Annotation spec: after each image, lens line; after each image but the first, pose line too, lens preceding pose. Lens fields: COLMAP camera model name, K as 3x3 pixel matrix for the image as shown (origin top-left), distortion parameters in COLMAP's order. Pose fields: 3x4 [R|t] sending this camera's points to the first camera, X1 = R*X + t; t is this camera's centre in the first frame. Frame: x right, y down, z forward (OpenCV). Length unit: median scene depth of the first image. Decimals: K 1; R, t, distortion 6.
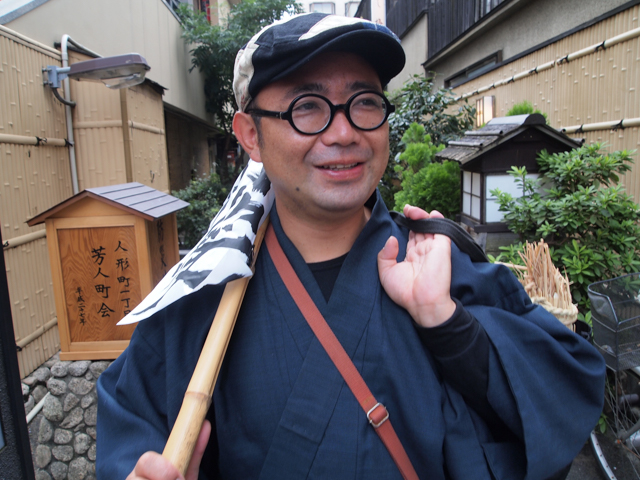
lens RADIAL K [[514.3, 0, 310.8], [0, 514.3, 240.4], [0, 0, 1]] dist [-0.042302, -0.002798]
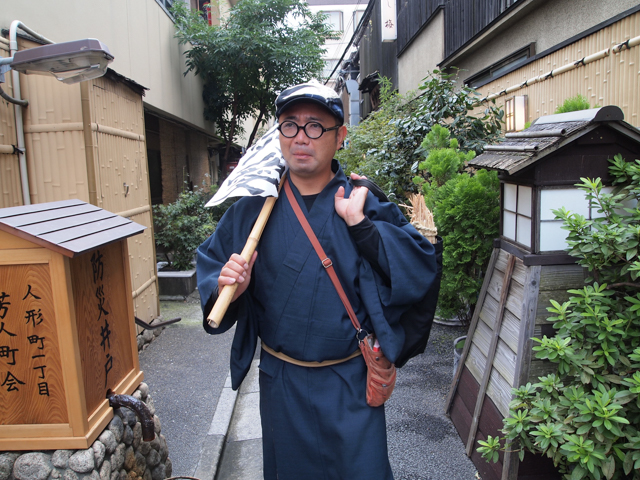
lens RADIAL K [[514.3, 0, 310.8], [0, 514.3, 240.4], [0, 0, 1]] dist [-0.042302, -0.002798]
pose [[0.999868, 0.000490, -0.016215, 0.013136], [-0.000832, 0.999777, -0.021106, -0.026756], [0.016201, 0.021117, 0.999646, 0.183223]]
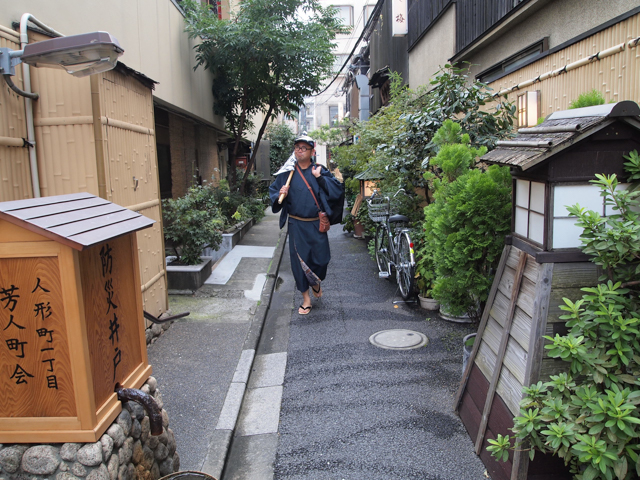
lens RADIAL K [[514.3, 0, 310.8], [0, 514.3, 240.4], [0, 0, 1]] dist [-0.042302, -0.002798]
pose [[0.999443, 0.008643, -0.032220, 0.011586], [-0.009038, 0.999886, -0.012112, -0.026500], [0.032111, 0.012397, 0.999407, 0.187437]]
